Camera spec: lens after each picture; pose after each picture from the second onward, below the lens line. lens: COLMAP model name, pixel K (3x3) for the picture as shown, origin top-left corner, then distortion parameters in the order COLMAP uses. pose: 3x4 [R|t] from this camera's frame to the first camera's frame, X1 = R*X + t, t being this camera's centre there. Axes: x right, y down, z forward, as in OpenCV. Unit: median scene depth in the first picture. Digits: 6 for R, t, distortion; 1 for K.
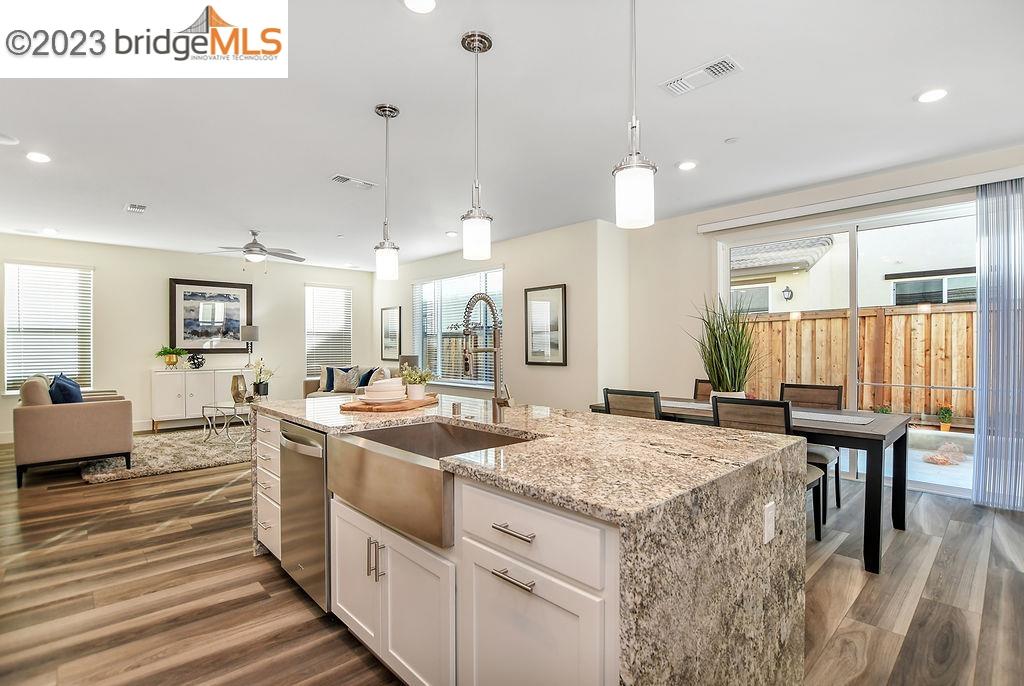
lens RADIAL K [[483.2, 0, 511.6], [0, 483.2, 346.8], [0, 0, 1]] dist [-0.012796, -0.001276]
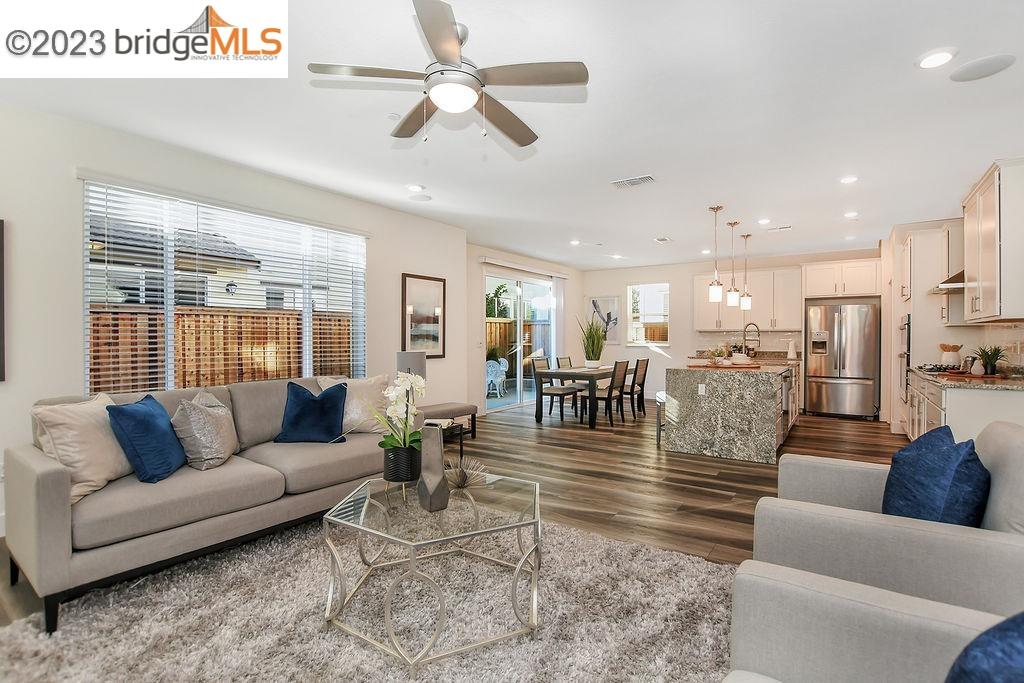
lens RADIAL K [[482.5, 0, 523.0], [0, 482.5, 346.5], [0, 0, 1]] dist [-0.032405, 0.005060]
pose [[-0.216606, -0.012490, 0.976179, -0.741228], [0.000158, 0.999918, 0.012829, 0.001694], [-0.976259, 0.002933, -0.216587, 0.839539]]
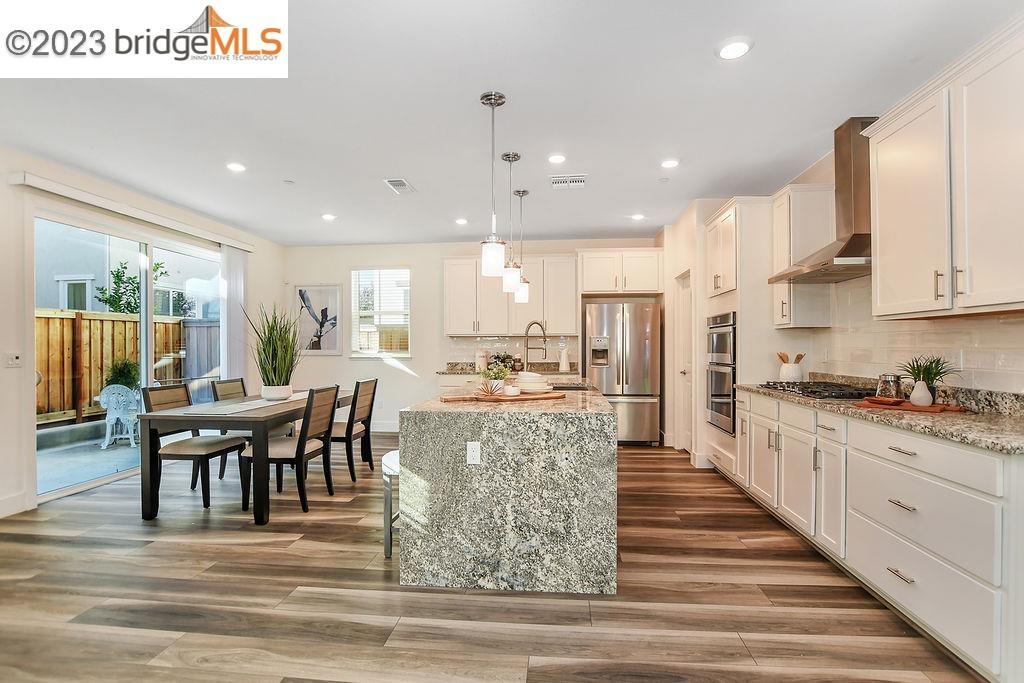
lens RADIAL K [[482.5, 0, 514.4], [0, 482.5, 345.4], [0, 0, 1]] dist [-0.032405, 0.005060]
pose [[-0.660309, 0.006443, 0.750966, -0.395077], [0.004416, 0.999979, -0.004697, 0.000497], [-0.750981, 0.000214, -0.660324, 0.639003]]
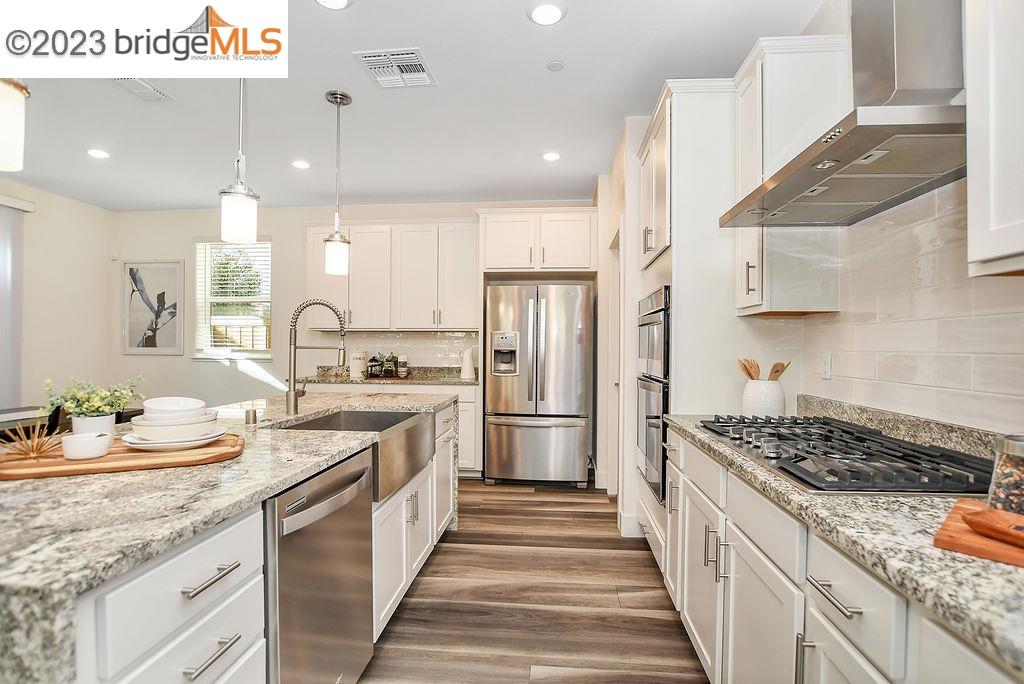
lens RADIAL K [[483.2, 0, 515.0], [0, 483.2, 346.6], [0, 0, 1]] dist [-0.012796, -0.001276]
pose [[-0.666603, -0.001265, 0.745412, -0.318942], [-0.004002, 0.999990, -0.001883, 0.000836], [-0.745402, -0.004238, -0.666602, 0.373940]]
